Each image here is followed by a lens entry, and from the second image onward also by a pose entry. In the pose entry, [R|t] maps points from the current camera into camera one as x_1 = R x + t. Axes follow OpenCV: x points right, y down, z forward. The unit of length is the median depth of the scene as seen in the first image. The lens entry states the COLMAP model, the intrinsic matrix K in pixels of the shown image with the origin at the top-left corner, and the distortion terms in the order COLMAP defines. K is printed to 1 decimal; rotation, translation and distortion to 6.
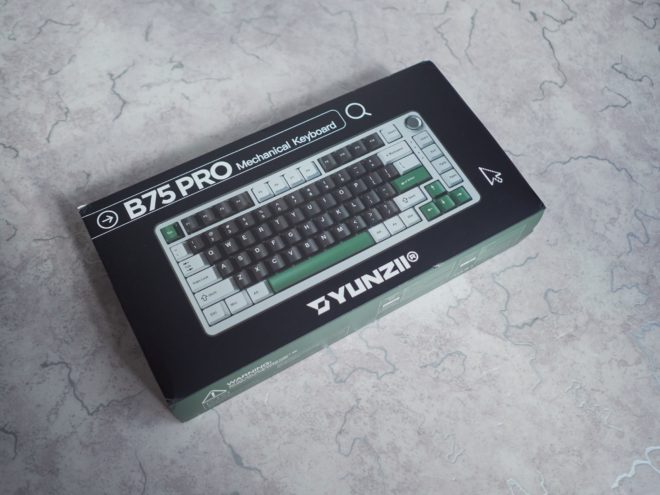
lens RADIAL K [[664.1, 0, 330.0], [0, 664.1, 247.5], [0, 0, 1]] dist [-0.012491, -0.009701]
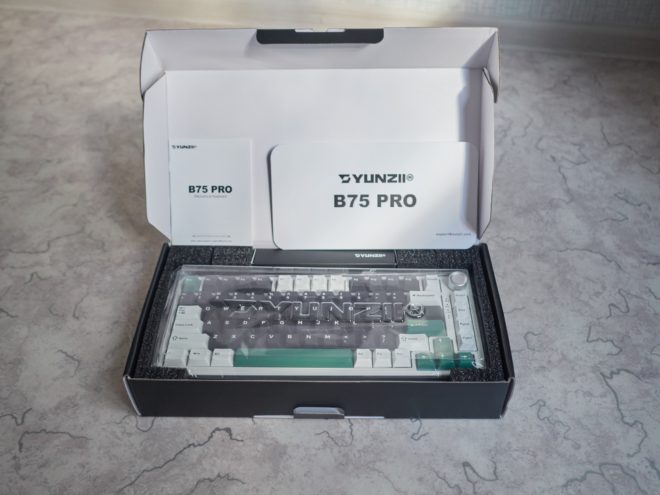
lens RADIAL K [[664.1, 0, 330.0], [0, 664.1, 247.5], [0, 0, 1]] dist [-0.012491, -0.009701]
pose [[0.972250, 0.097091, -0.212845, 0.202437], [-0.171675, 0.914167, -0.367187, 0.374007], [0.158926, 0.393538, 0.905467, -0.147086]]
